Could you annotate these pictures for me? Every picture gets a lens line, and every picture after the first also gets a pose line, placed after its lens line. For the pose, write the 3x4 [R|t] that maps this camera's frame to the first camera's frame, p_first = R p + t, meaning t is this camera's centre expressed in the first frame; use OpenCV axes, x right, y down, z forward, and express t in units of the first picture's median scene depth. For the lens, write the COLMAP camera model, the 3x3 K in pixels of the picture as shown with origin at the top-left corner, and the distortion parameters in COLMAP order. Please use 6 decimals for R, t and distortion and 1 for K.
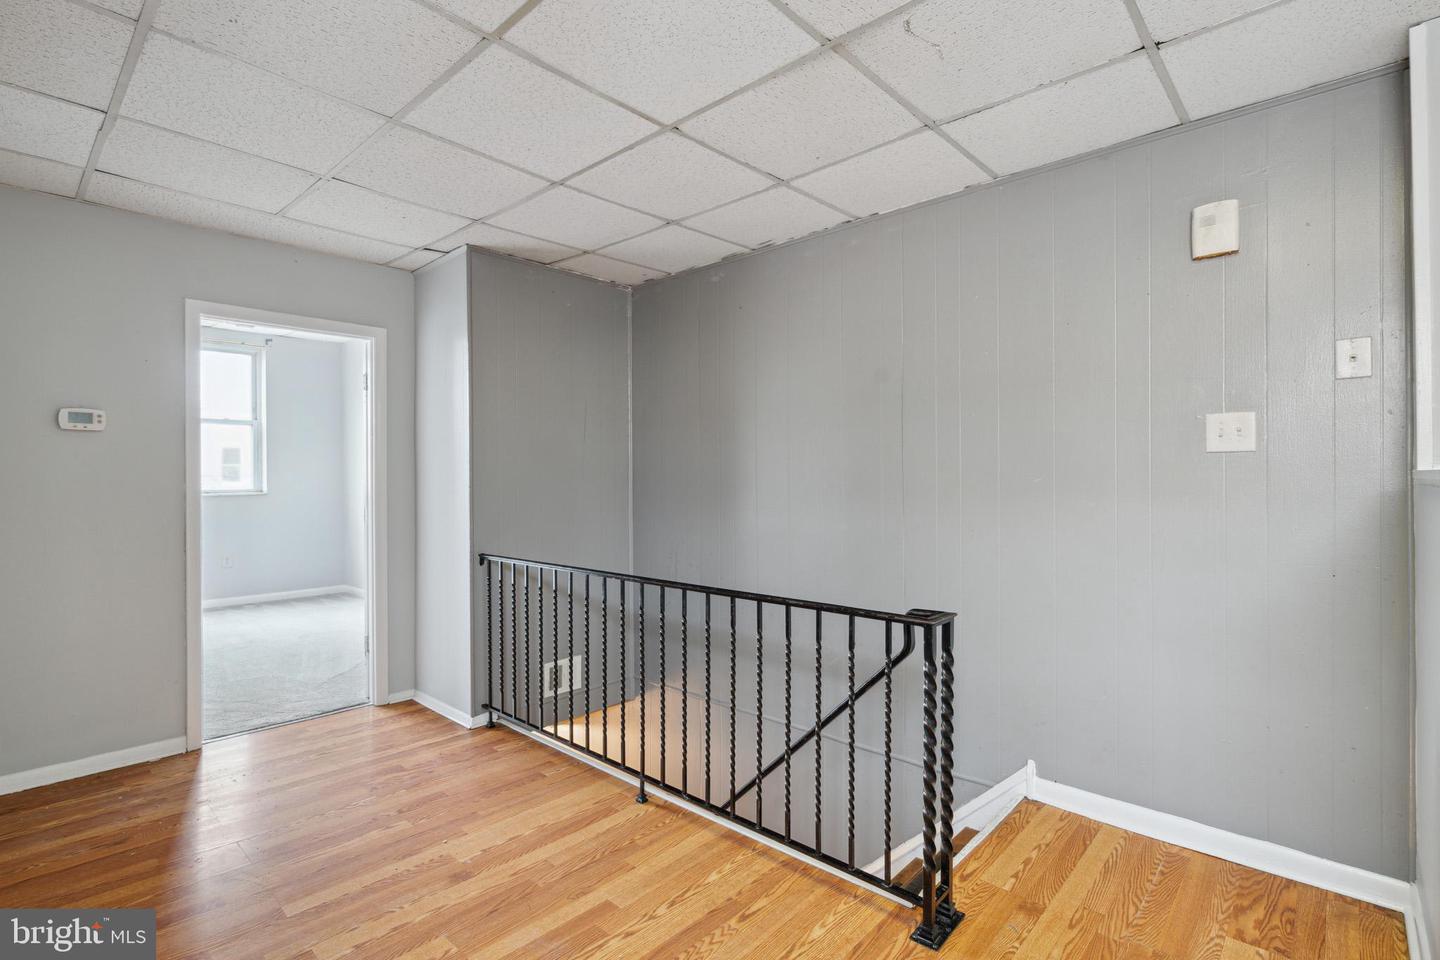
lens RADIAL K [[680.0, 0, 726.1], [0, 680.0, 471.0], [0, 0, 1]] dist [-0.001827, -0.000106]
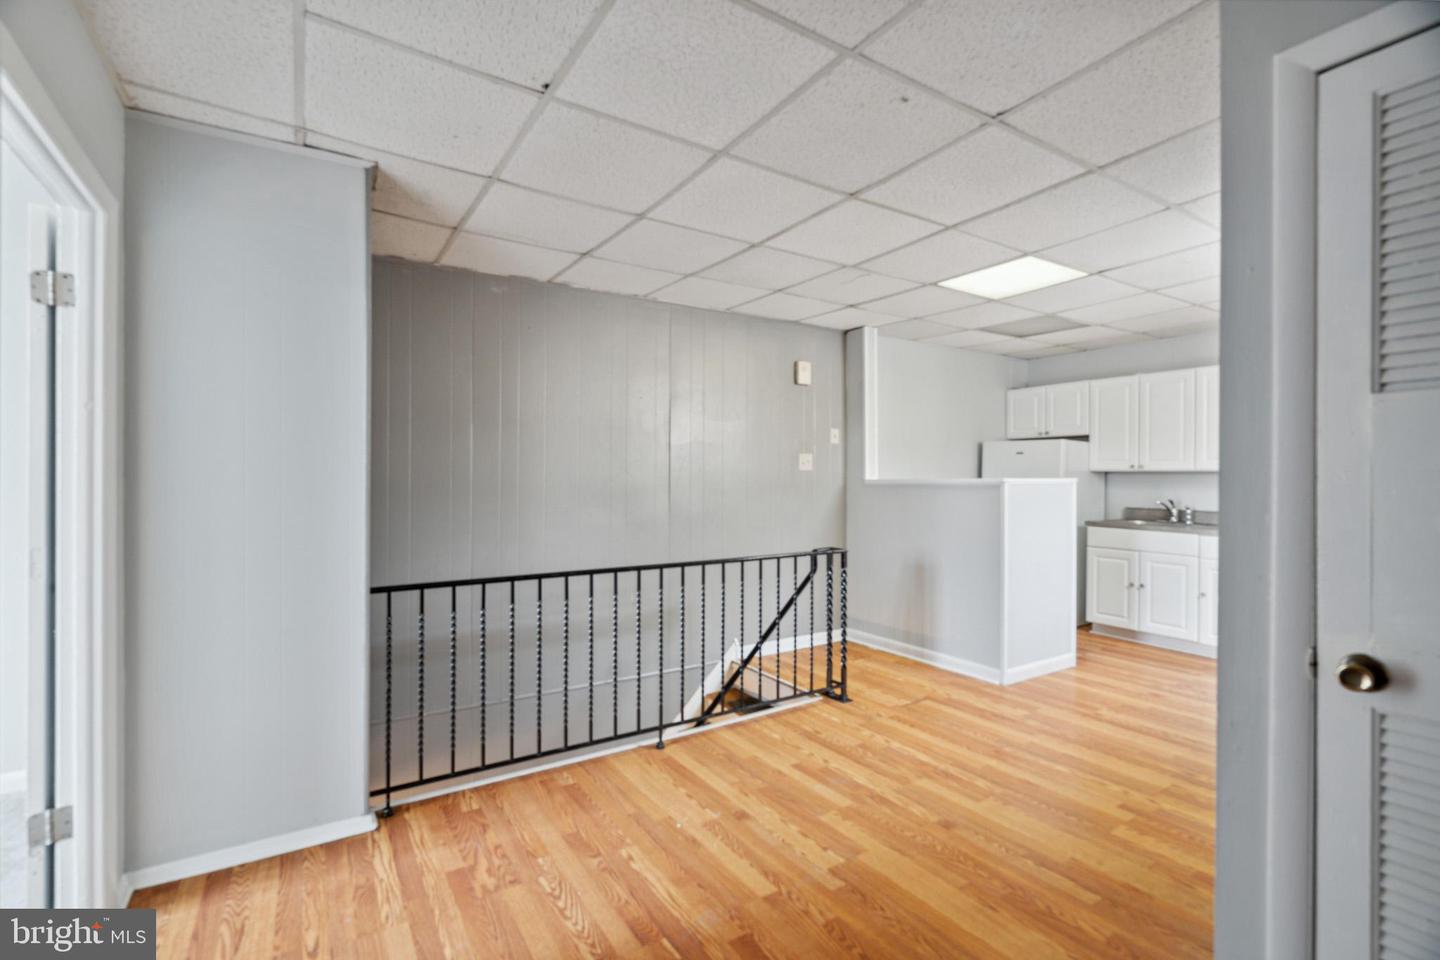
lens RADIAL K [[650.6, 0, 701.0], [0, 650.6, 473.6], [0, 0, 1]] dist [-0.002291, 0.000146]
pose [[0.268485, 0.013986, 0.963182, -1.140495], [-0.002924, 0.999902, -0.013704, 0.010023], [-0.963279, 0.000863, 0.268500, 0.572365]]
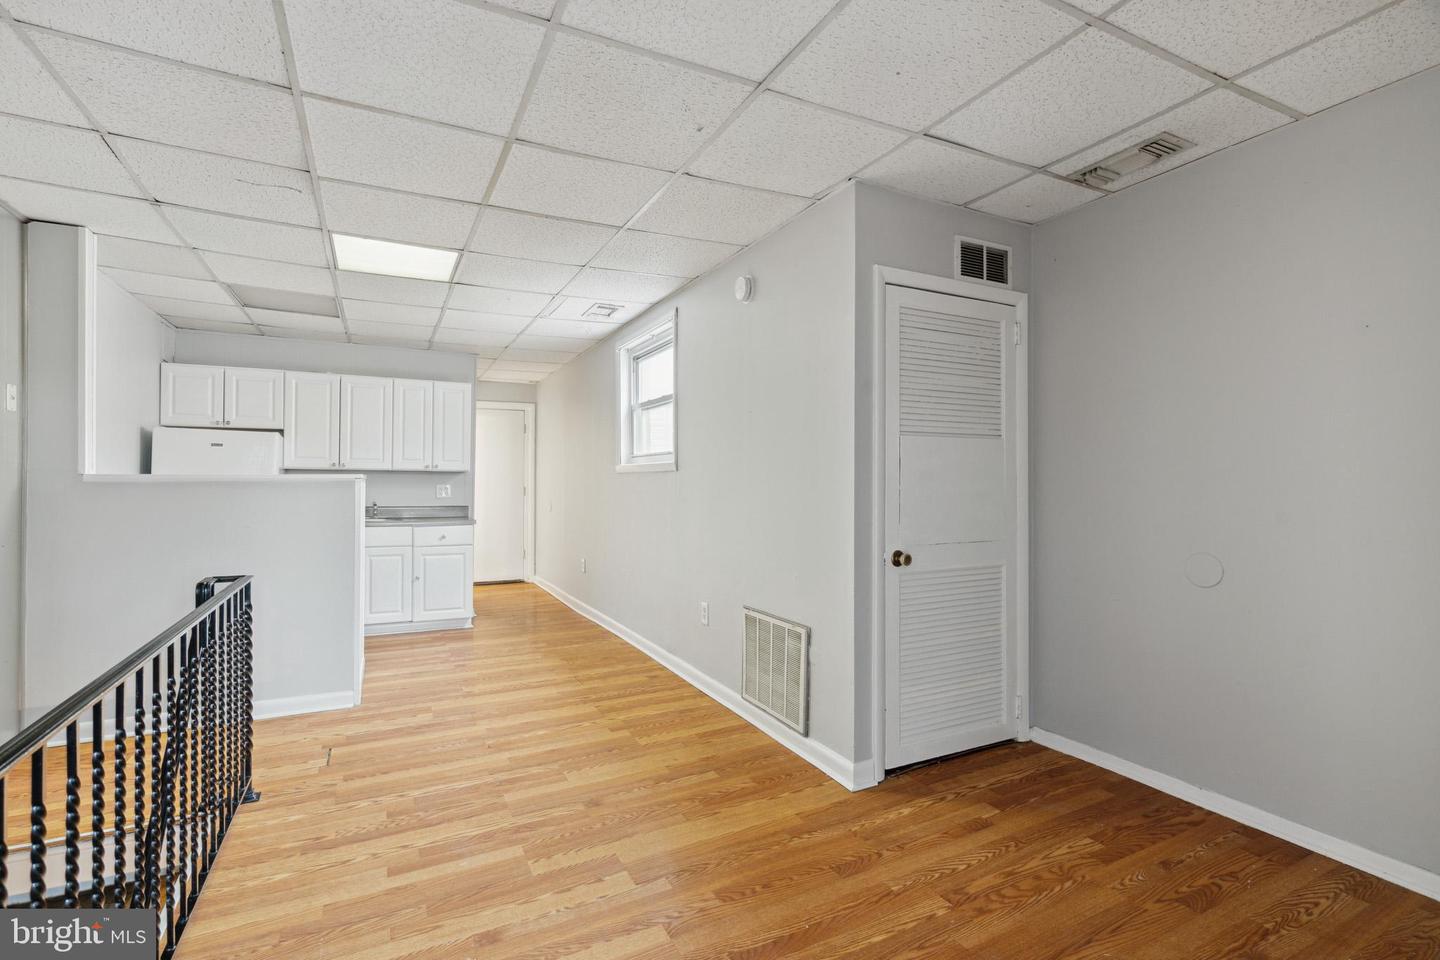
lens RADIAL K [[663.0, 0, 720.0], [0, 663.0, 480.0], [0, 0, 1]] dist [-0.004167, -0.000132]
pose [[-0.937092, 0.006438, 0.349024, -0.719131], [0.004282, 0.999967, -0.006949, 0.021857], [-0.349057, -0.005017, -0.937088, 1.263056]]
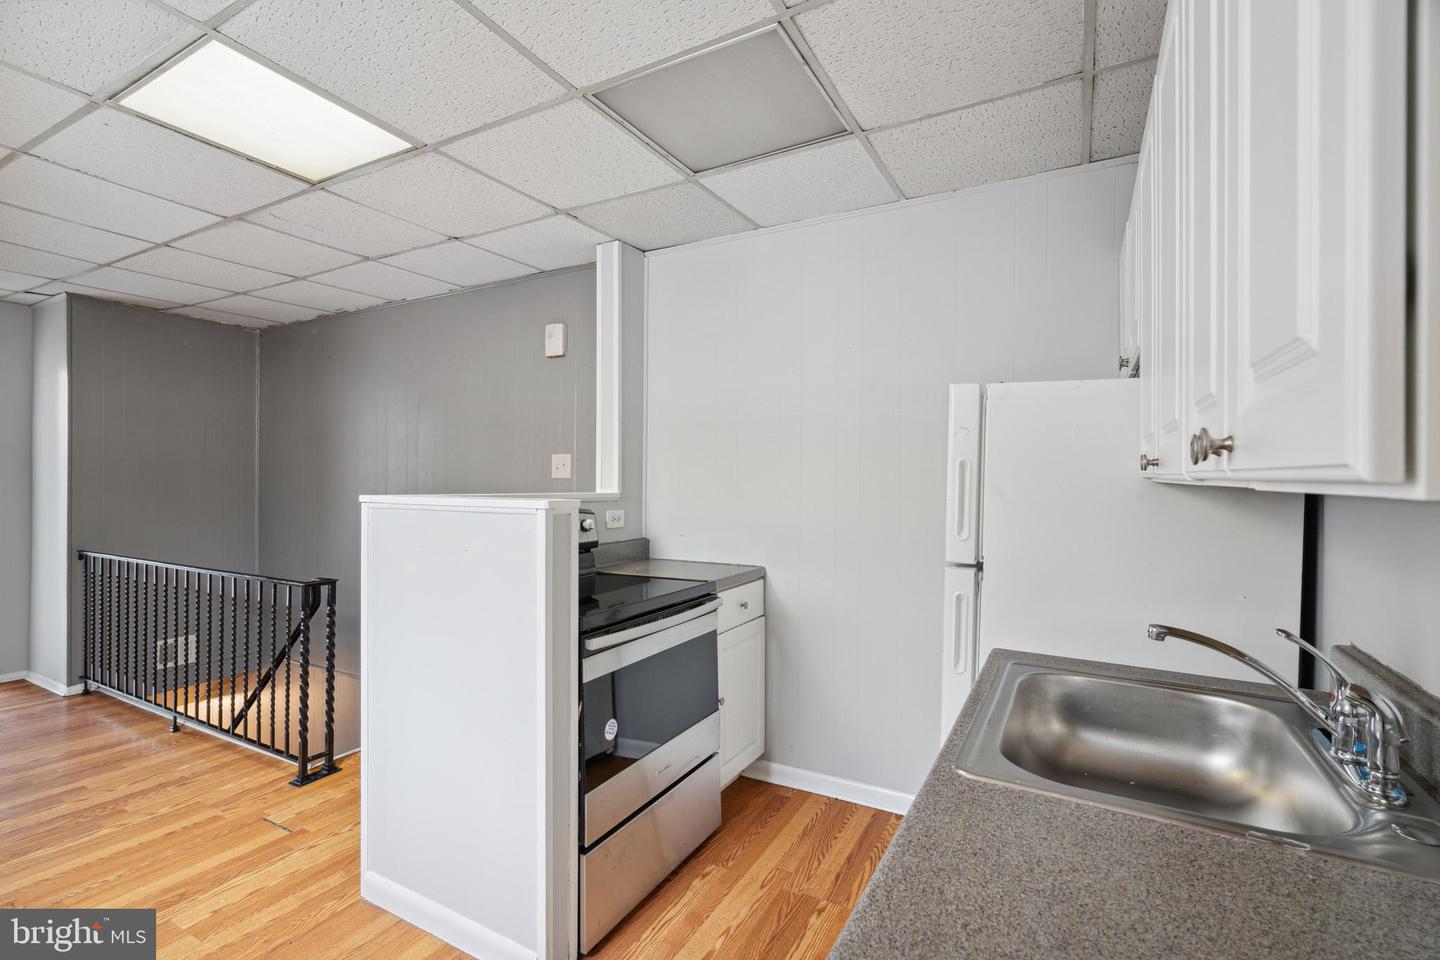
lens RADIAL K [[654.9, 0, 716.0], [0, 654.9, 476.1], [0, 0, 1]] dist [0.002563, 0.000303]
pose [[0.974406, 0.013432, 0.224393, 0.575684], [-0.013572, 0.999907, -0.000922, -0.028586], [-0.224384, -0.002147, 0.974498, -0.465319]]
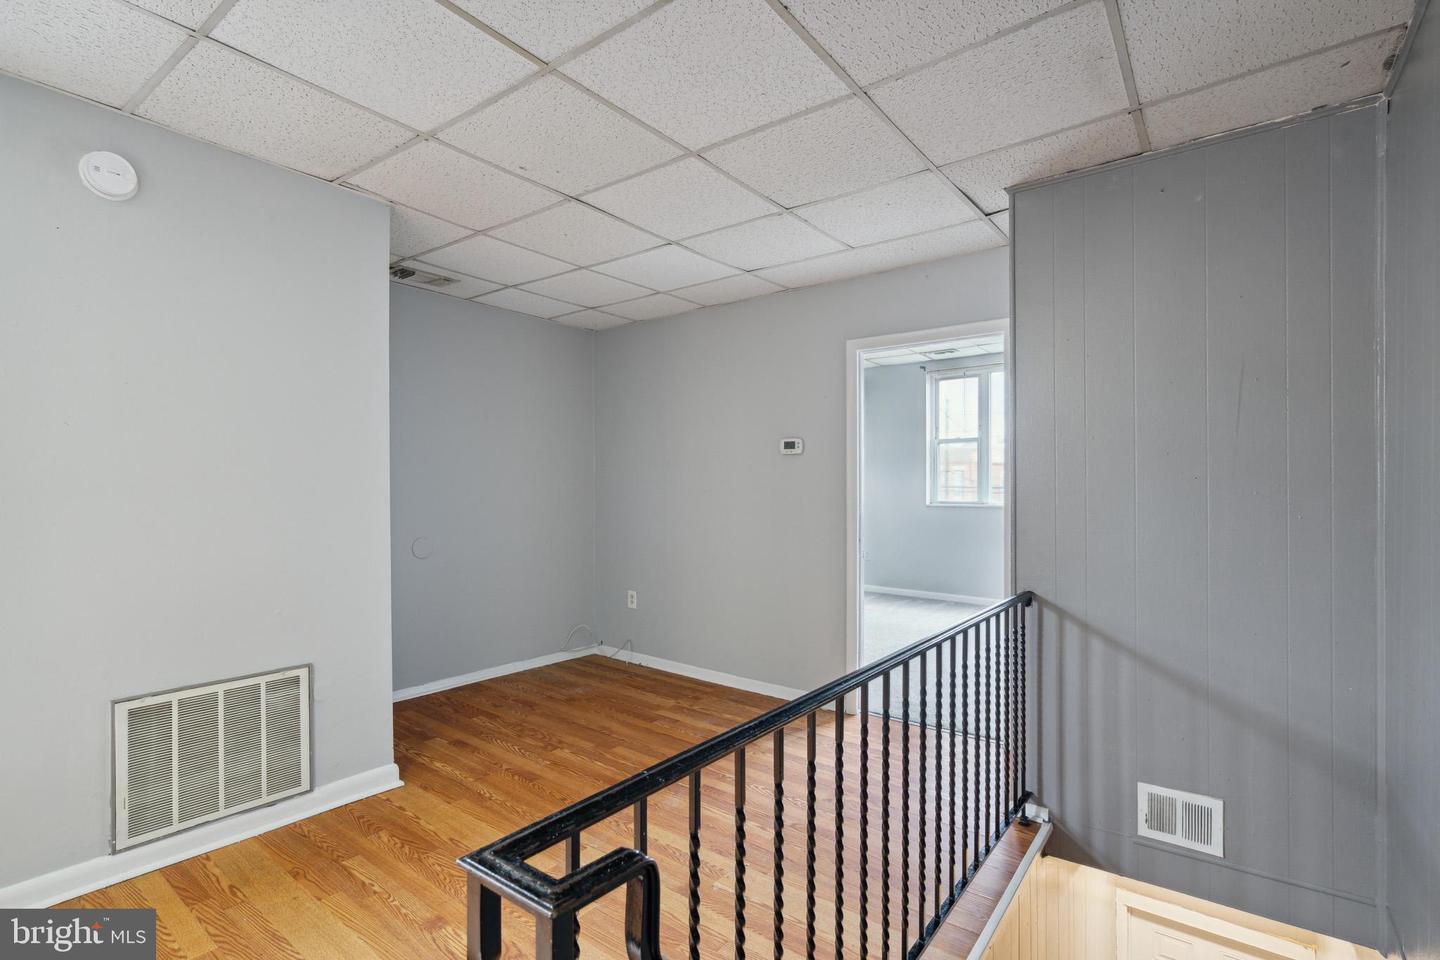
lens RADIAL K [[683.6, 0, 692.1], [0, 683.6, 492.6], [0, 0, 1]] dist [0.002227, 0.000159]
pose [[0.060041, 0.013065, -0.998110, 0.447107], [-0.001504, 0.999914, 0.012998, 0.001267], [0.998195, 0.000721, 0.060055, 0.711276]]
